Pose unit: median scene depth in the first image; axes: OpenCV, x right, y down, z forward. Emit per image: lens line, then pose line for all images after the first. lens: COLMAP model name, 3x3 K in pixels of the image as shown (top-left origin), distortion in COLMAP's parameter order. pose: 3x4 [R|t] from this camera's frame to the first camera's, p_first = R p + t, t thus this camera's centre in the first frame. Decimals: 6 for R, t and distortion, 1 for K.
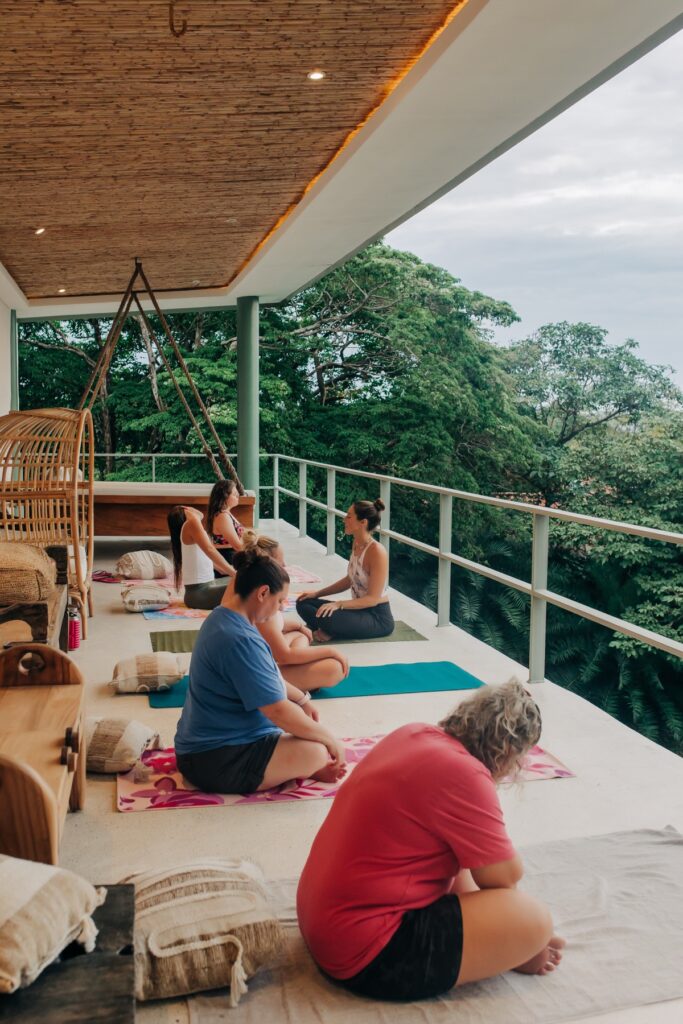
lens RADIAL K [[978.7, 0, 341.5], [0, 978.7, 512.0], [0, 0, 1]] dist [0.007323, 0.004021]
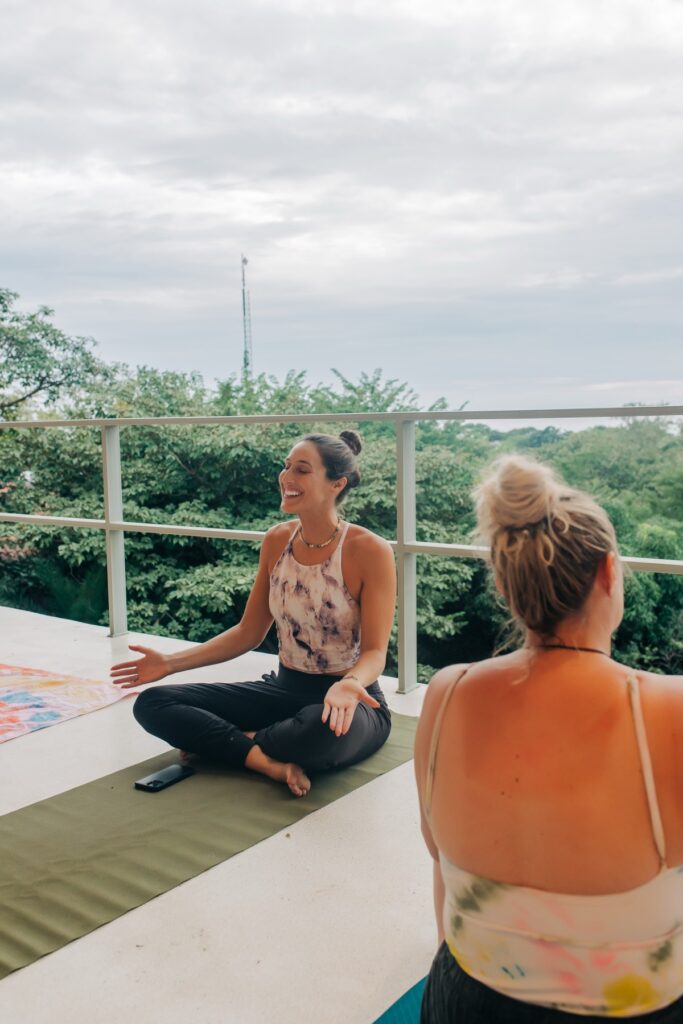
lens RADIAL K [[978.7, 0, 341.5], [0, 978.7, 512.0], [0, 0, 1]] dist [0.007323, 0.004021]
pose [[0.777355, -0.083184, 0.623539, -0.073503], [0.083402, 0.996097, 0.028910, 0.003563], [-0.623510, 0.029531, 0.781258, 0.205267]]
